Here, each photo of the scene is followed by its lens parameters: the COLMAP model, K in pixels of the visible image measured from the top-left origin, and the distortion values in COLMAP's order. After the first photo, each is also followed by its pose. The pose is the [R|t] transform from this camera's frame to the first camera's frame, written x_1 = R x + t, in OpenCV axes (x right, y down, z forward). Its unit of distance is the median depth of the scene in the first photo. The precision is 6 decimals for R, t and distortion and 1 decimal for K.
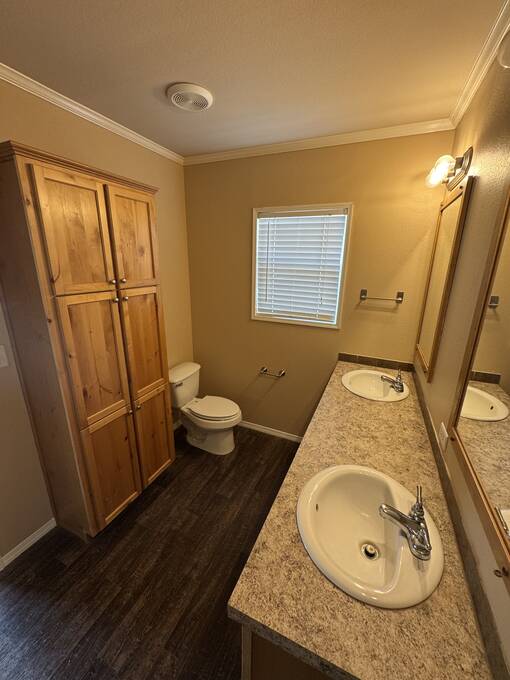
lens RADIAL K [[274.6, 0, 251.8], [0, 274.6, 339.3], [0, 0, 1]] dist [-0.000422, 0.000028]
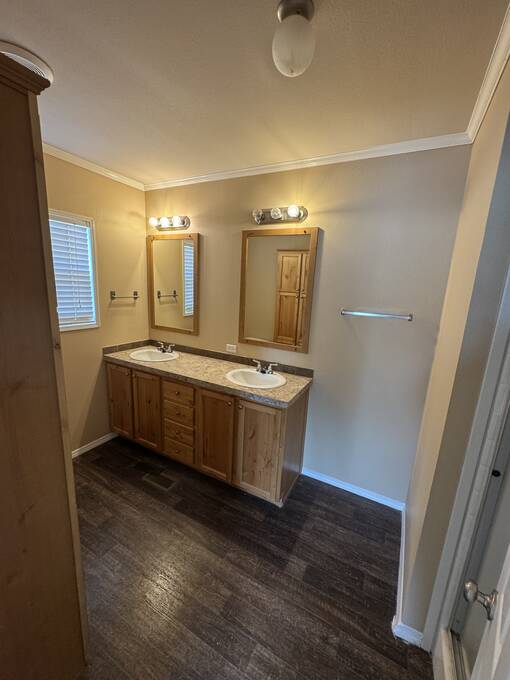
lens RADIAL K [[274.6, 0, 255.2], [0, 274.6, 338.0], [0, 0, 1]] dist [-0.000422, 0.000028]
pose [[0.077328, -0.208184, 0.975028, -0.846845], [0.231739, 0.954925, 0.185513, -0.062389], [-0.969700, 0.211607, 0.122087, 0.284448]]
